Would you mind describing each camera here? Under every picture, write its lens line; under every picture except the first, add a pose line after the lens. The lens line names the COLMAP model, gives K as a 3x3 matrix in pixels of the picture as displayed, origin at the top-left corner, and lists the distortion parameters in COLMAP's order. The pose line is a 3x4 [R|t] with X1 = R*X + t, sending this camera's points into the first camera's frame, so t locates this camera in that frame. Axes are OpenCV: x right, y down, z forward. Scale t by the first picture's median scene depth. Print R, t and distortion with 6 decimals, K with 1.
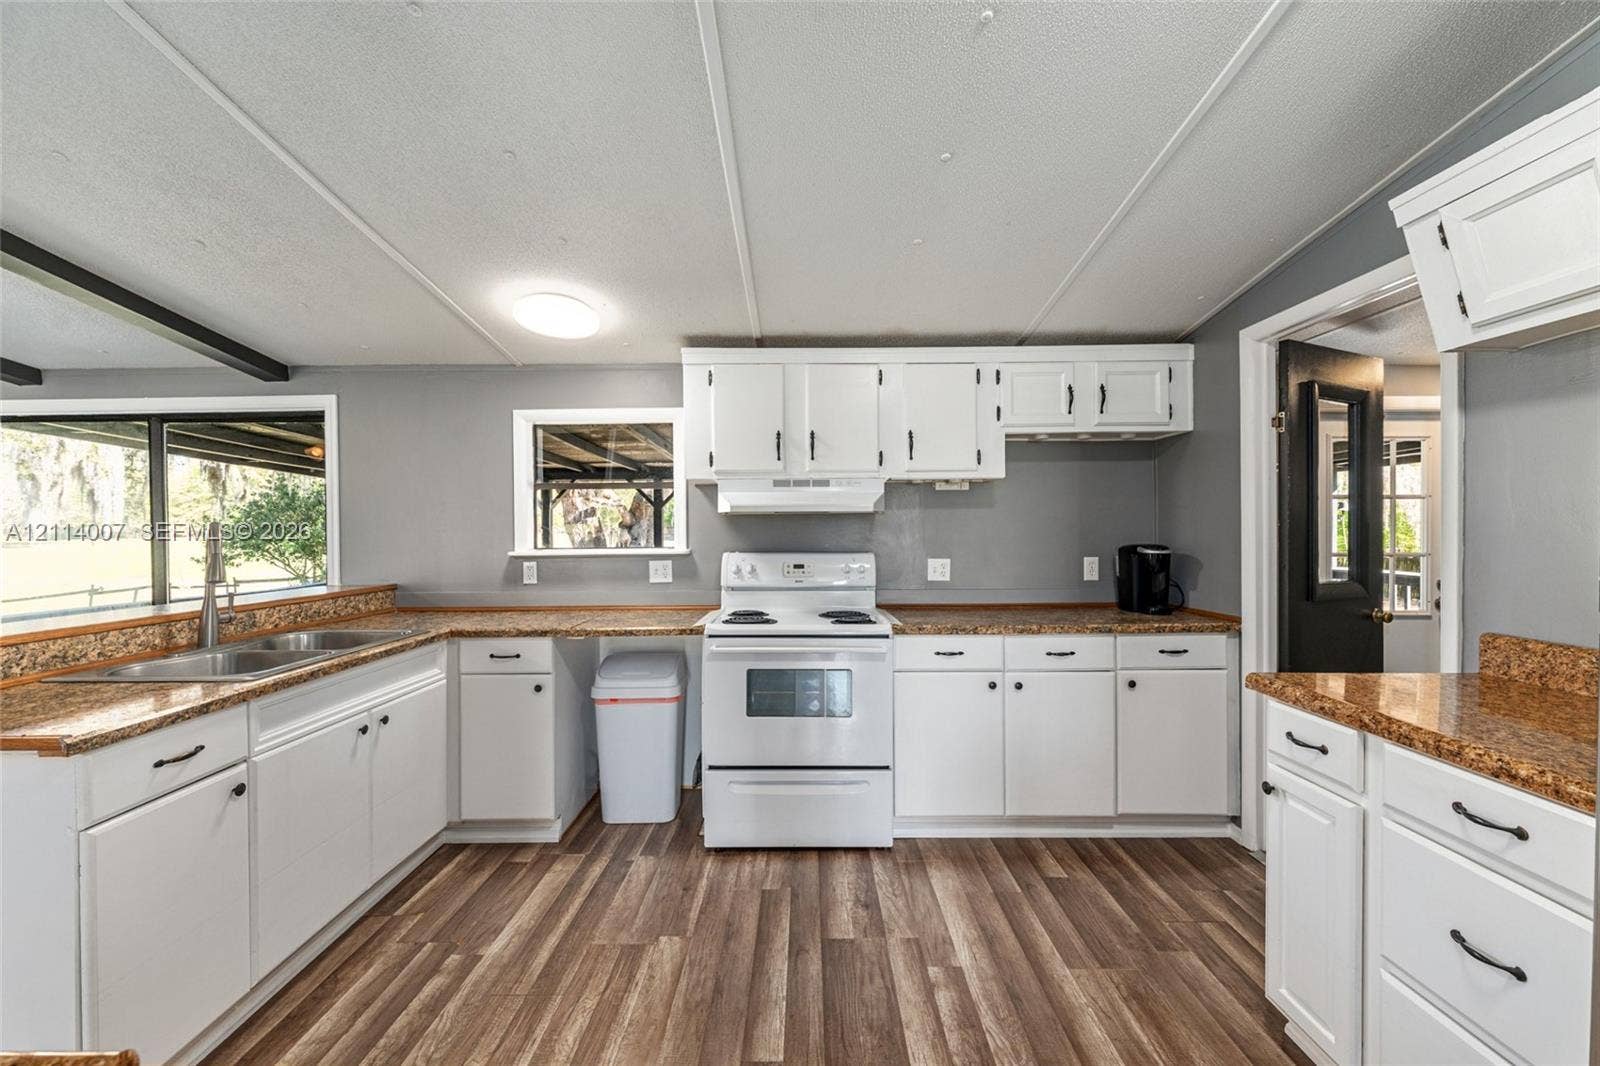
lens RADIAL K [[627.8, 0, 798.5], [0, 627.8, 533.9], [0, 0, 1]] dist [0.000026, -0.000036]
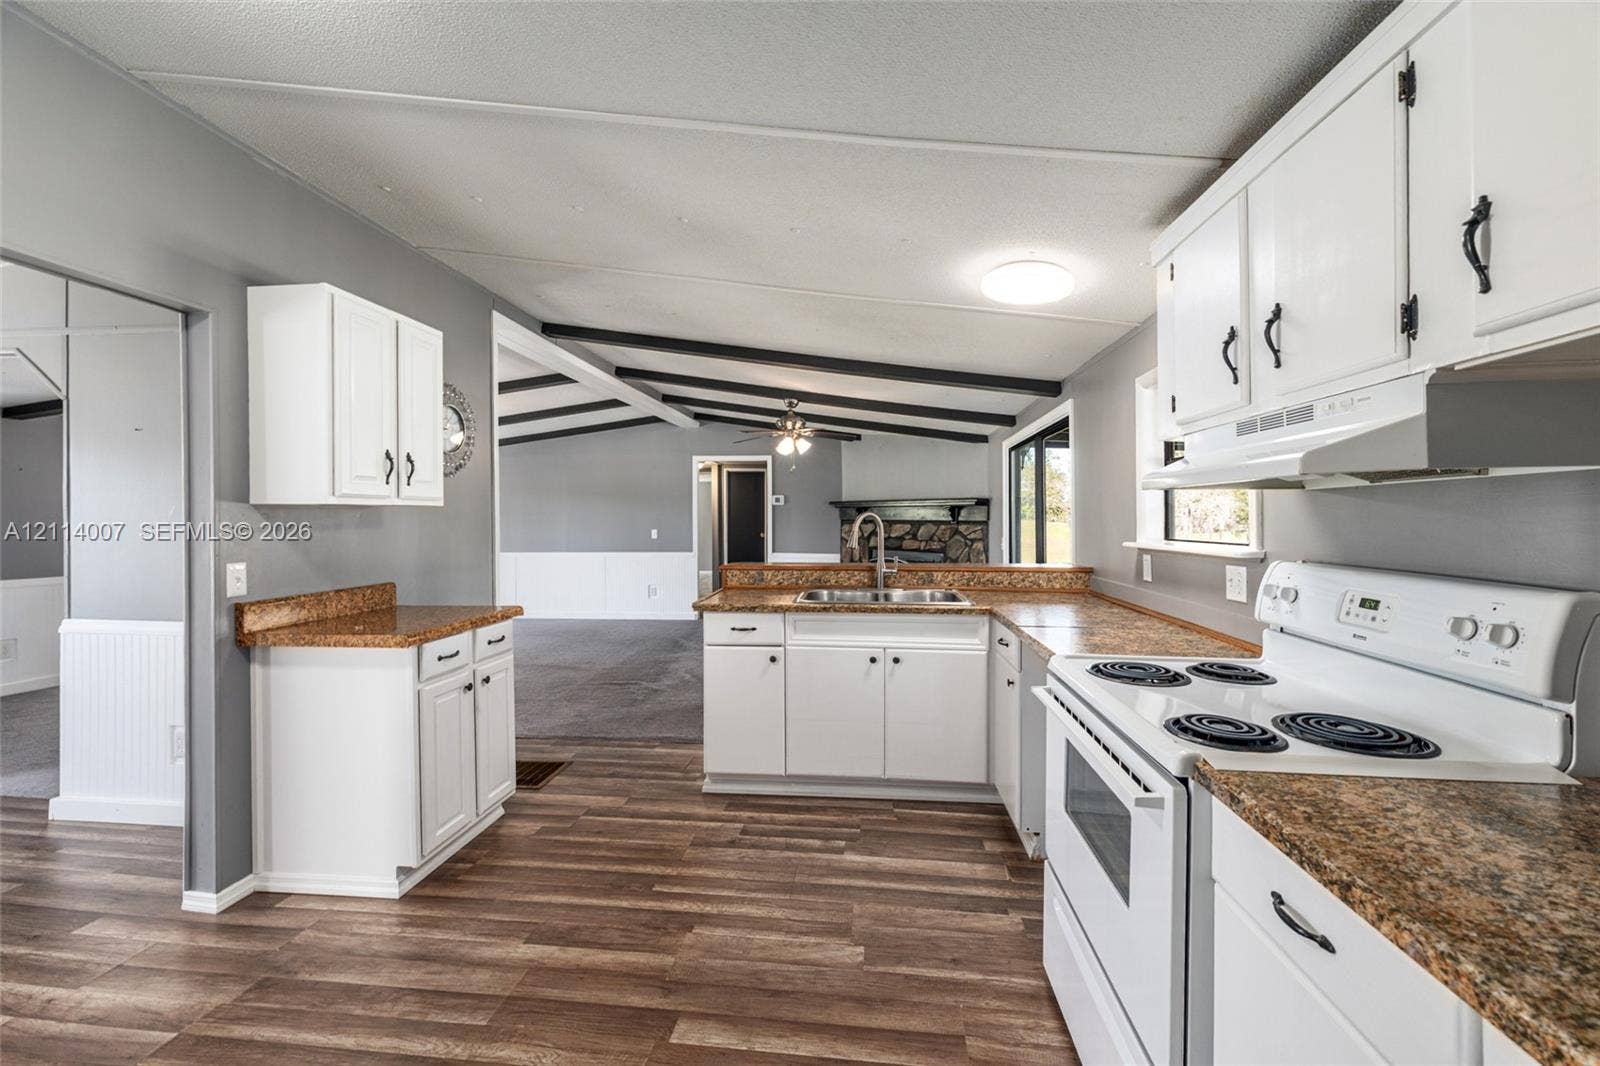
lens RADIAL K [[627.8, 0, 801.4], [0, 627.8, 521.3], [0, 0, 1]] dist [0.000026, -0.000036]
pose [[-0.094720, 0.011790, -0.995434, 0.704483], [-0.004817, 0.999913, 0.012302, -0.013854], [0.995492, 0.005960, -0.094655, 0.959510]]
